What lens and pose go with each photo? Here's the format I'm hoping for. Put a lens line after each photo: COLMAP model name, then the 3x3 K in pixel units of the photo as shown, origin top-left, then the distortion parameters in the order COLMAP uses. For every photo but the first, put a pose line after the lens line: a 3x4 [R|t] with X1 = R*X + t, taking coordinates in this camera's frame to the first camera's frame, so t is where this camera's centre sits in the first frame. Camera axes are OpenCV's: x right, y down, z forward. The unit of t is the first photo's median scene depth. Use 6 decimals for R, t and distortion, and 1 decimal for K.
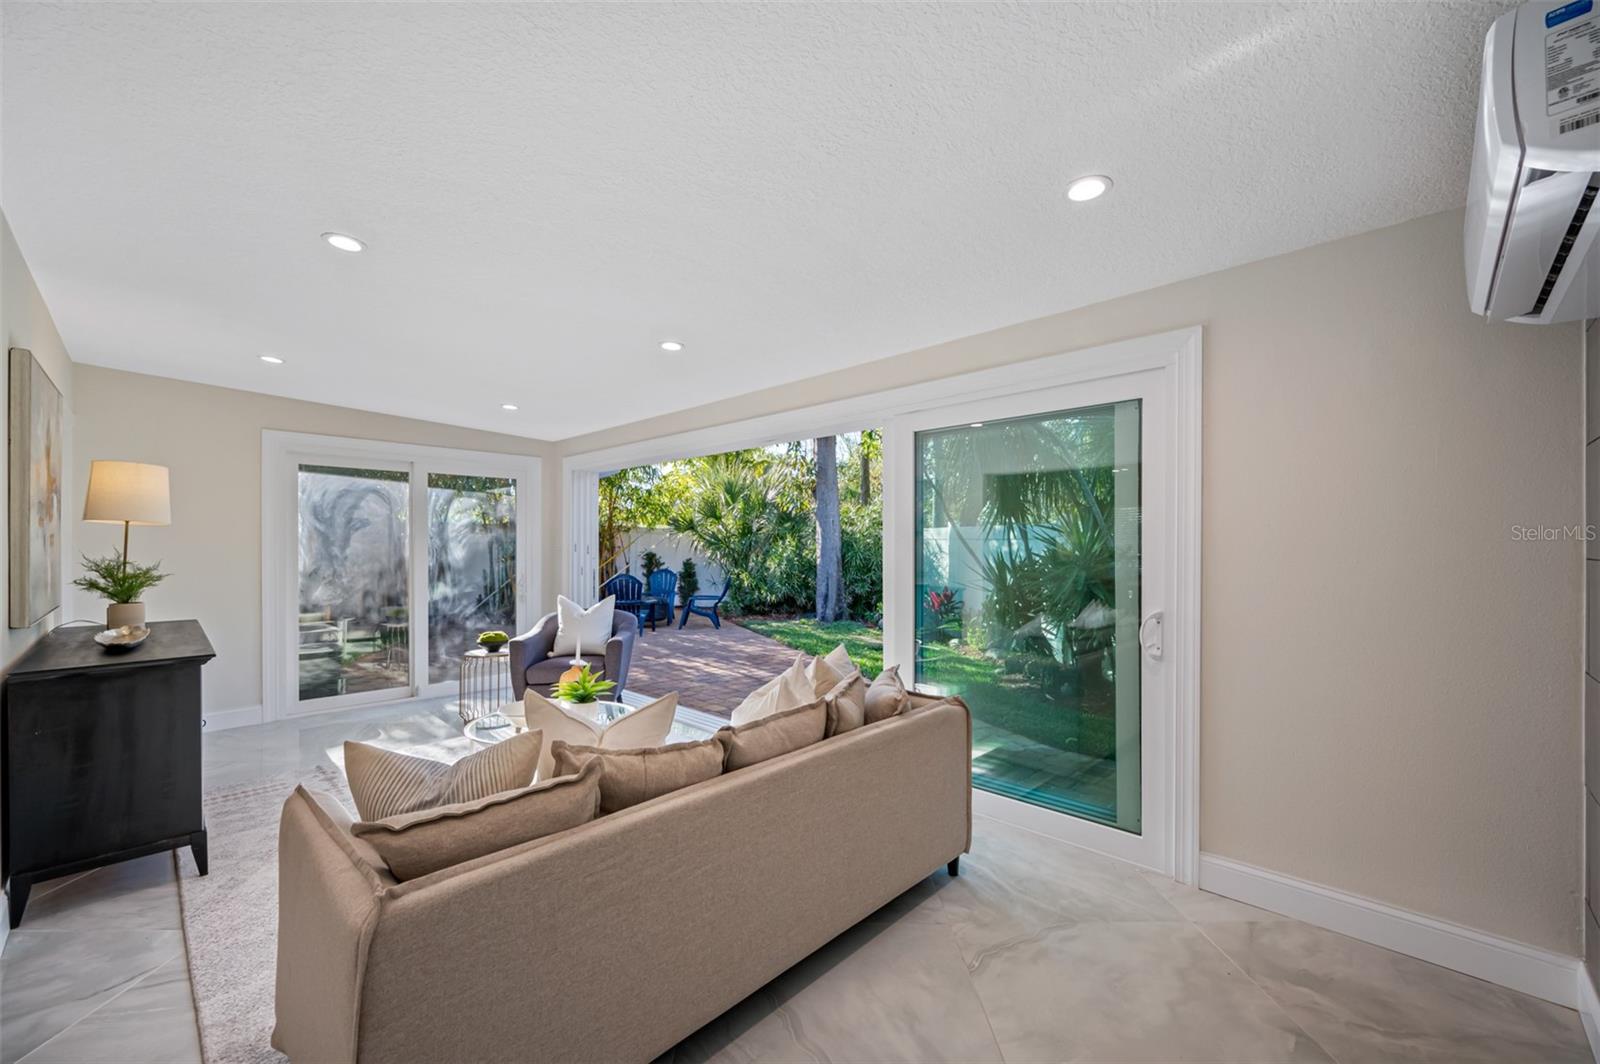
lens RADIAL K [[648.4, 0, 800.0], [0, 648.4, 532.0], [0, 0, 1]] dist [0.000478, 0.000019]
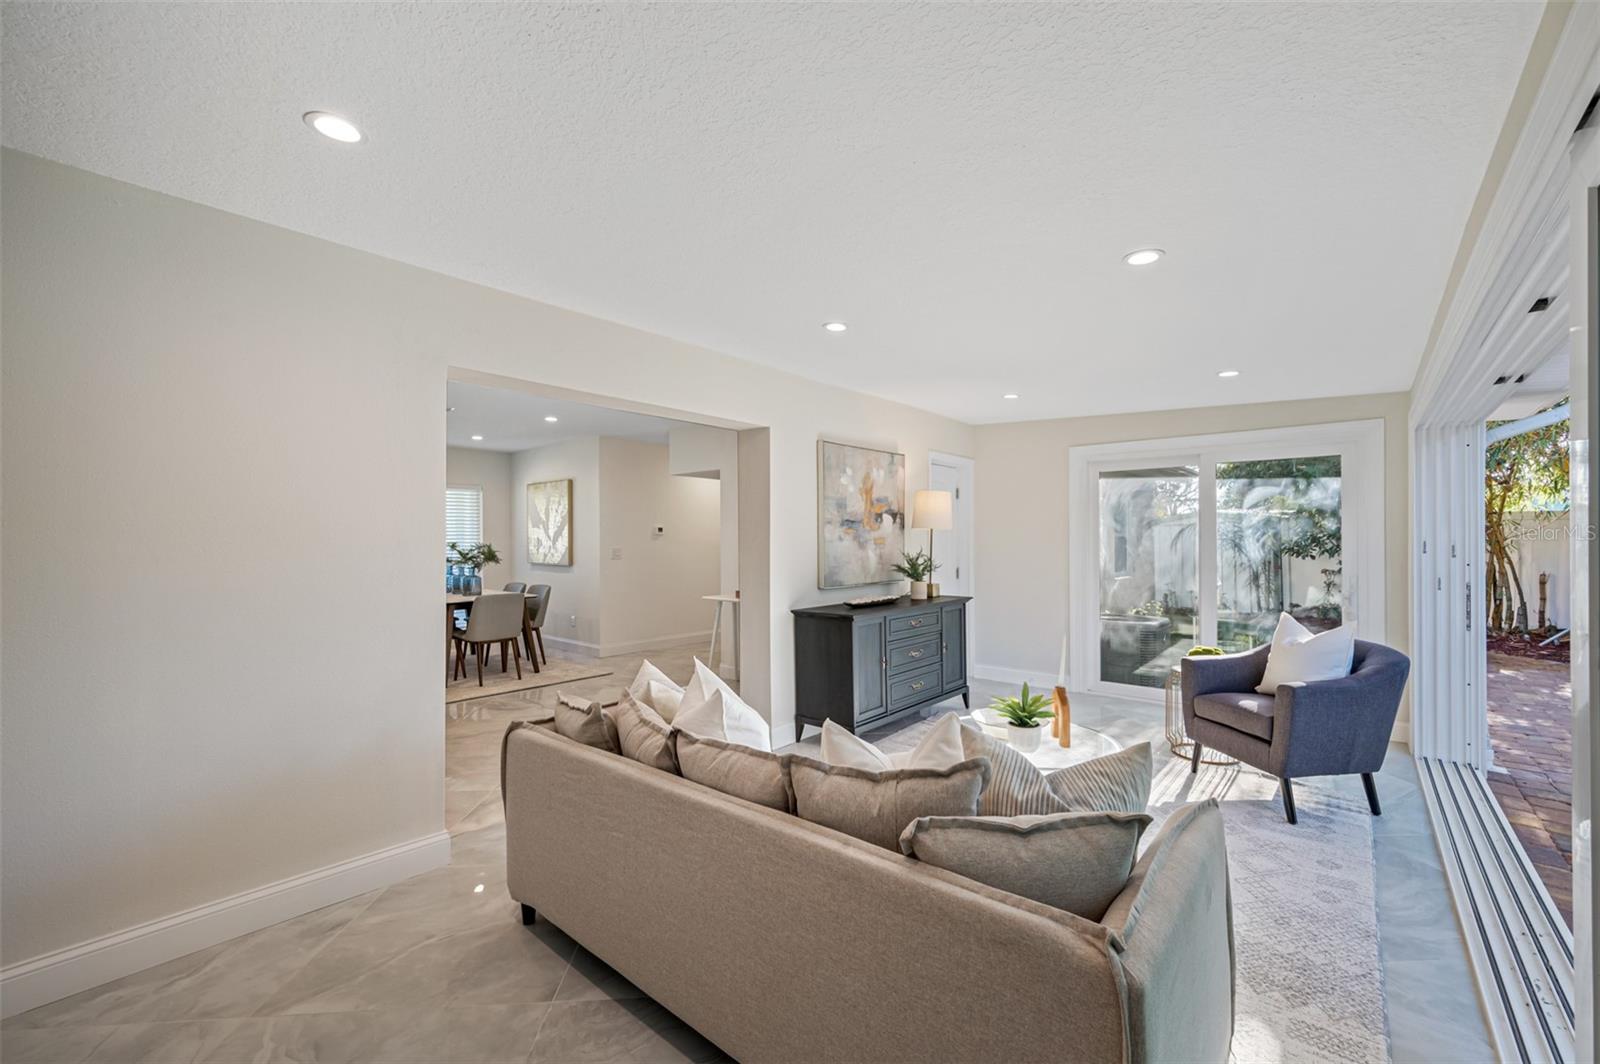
lens RADIAL K [[648.4, 0, 800.0], [0, 648.4, 532.0], [0, 0, 1]] dist [0.000478, 0.000019]
pose [[0.058753, -0.015542, -0.998152, 0.321233], [0.022588, 0.999644, -0.014235, 0.004380], [0.998017, -0.021710, 0.059083, 0.401448]]
